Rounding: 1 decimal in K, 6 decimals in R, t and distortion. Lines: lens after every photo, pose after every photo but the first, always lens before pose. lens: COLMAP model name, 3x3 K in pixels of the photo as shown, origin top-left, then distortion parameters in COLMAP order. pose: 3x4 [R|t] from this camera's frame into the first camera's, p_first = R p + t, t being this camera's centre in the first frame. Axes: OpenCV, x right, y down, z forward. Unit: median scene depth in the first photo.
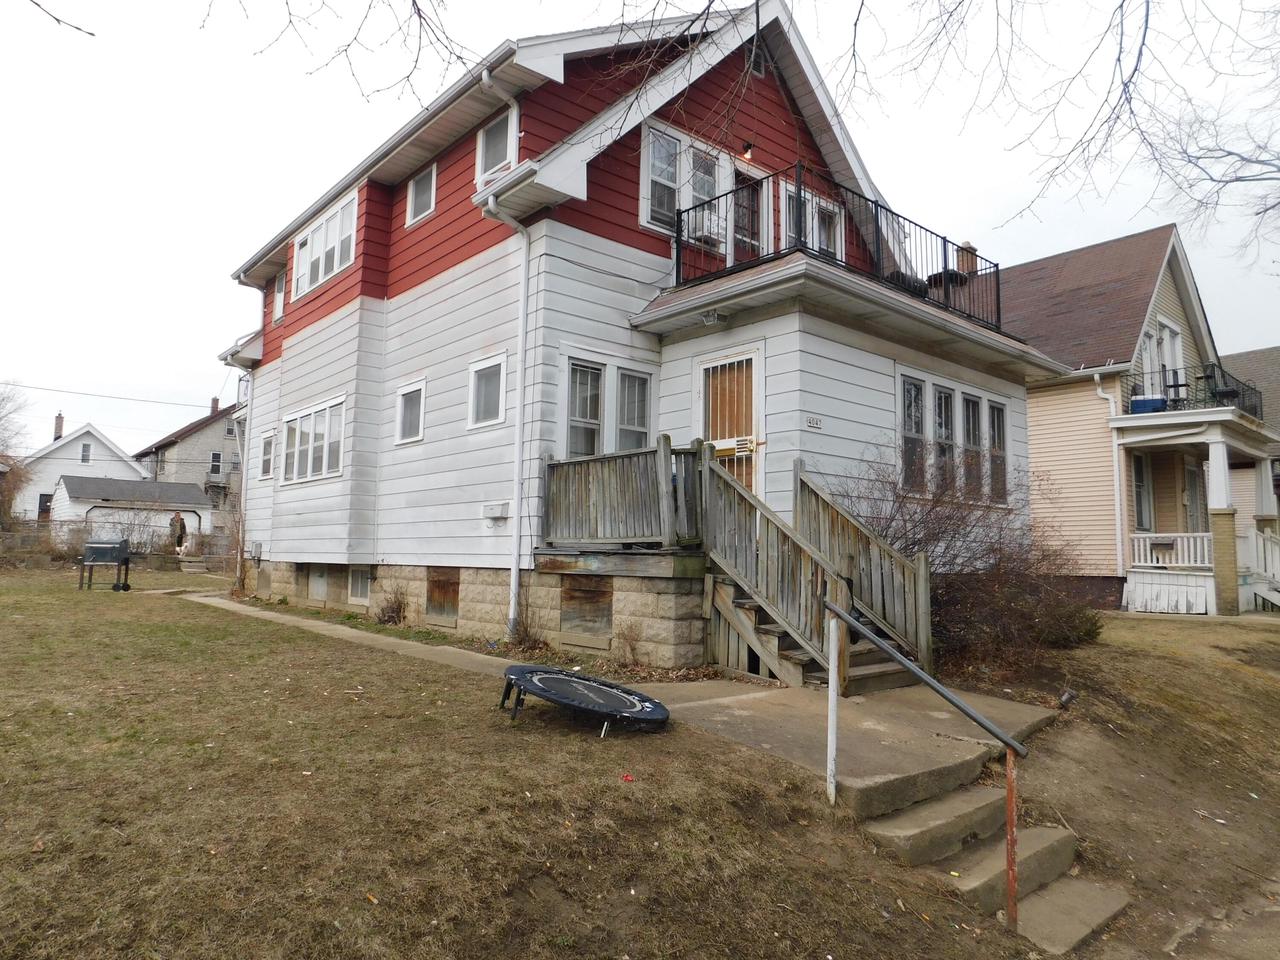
lens RADIAL K [[835.1, 0, 641.3], [0, 835.1, 482.7], [0, 0, 1]] dist [-0.064695, 0.037580]
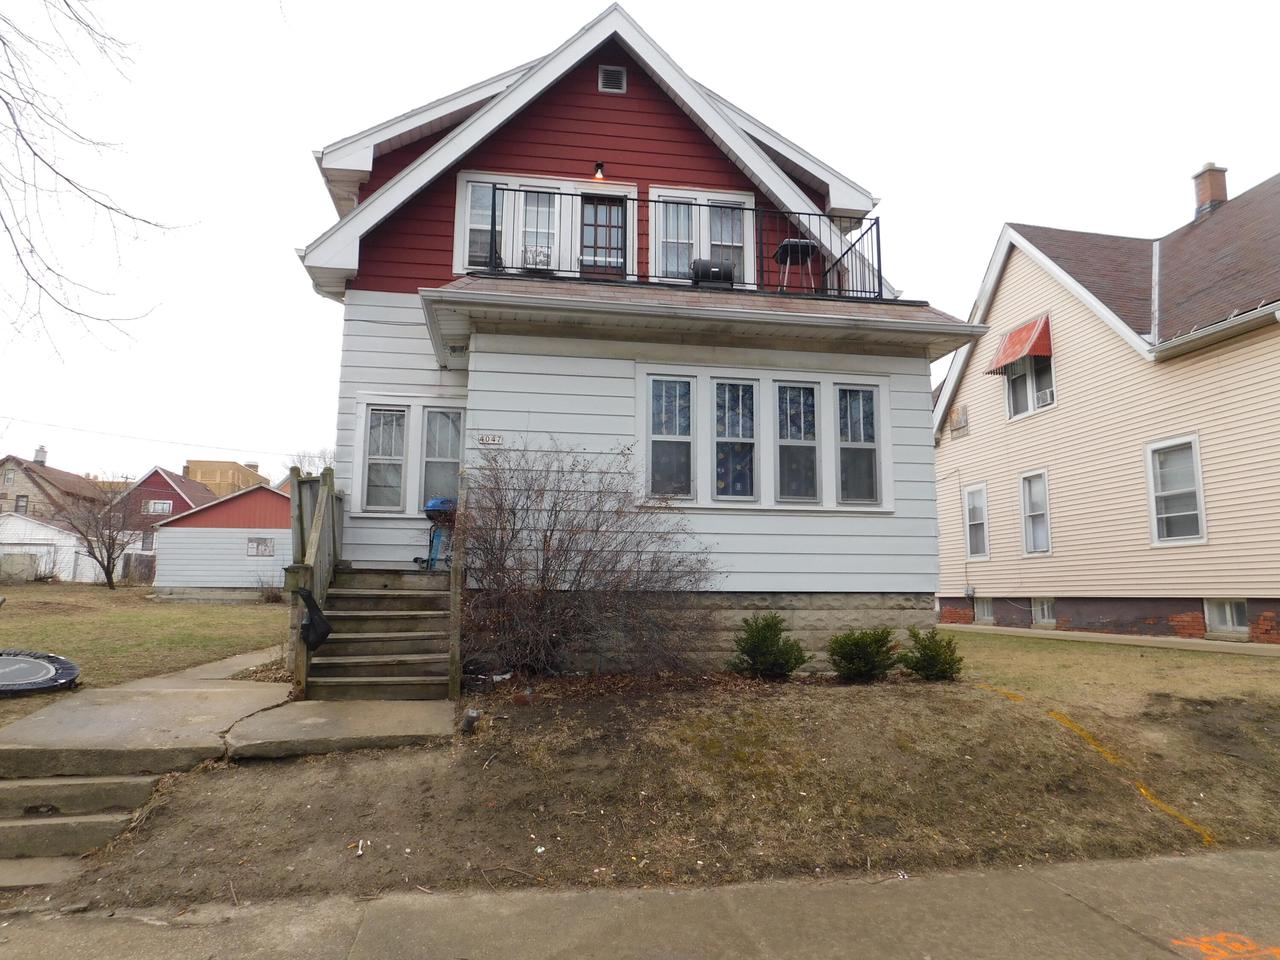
lens RADIAL K [[835.1, 0, 644.1], [0, 835.1, 475.8], [0, 0, 1]] dist [-0.064695, 0.037580]
pose [[0.854195, -0.080538, -0.513677, 0.760026], [0.056831, 0.996474, -0.061730, 0.037279], [0.516837, 0.023536, 0.855760, 0.203117]]
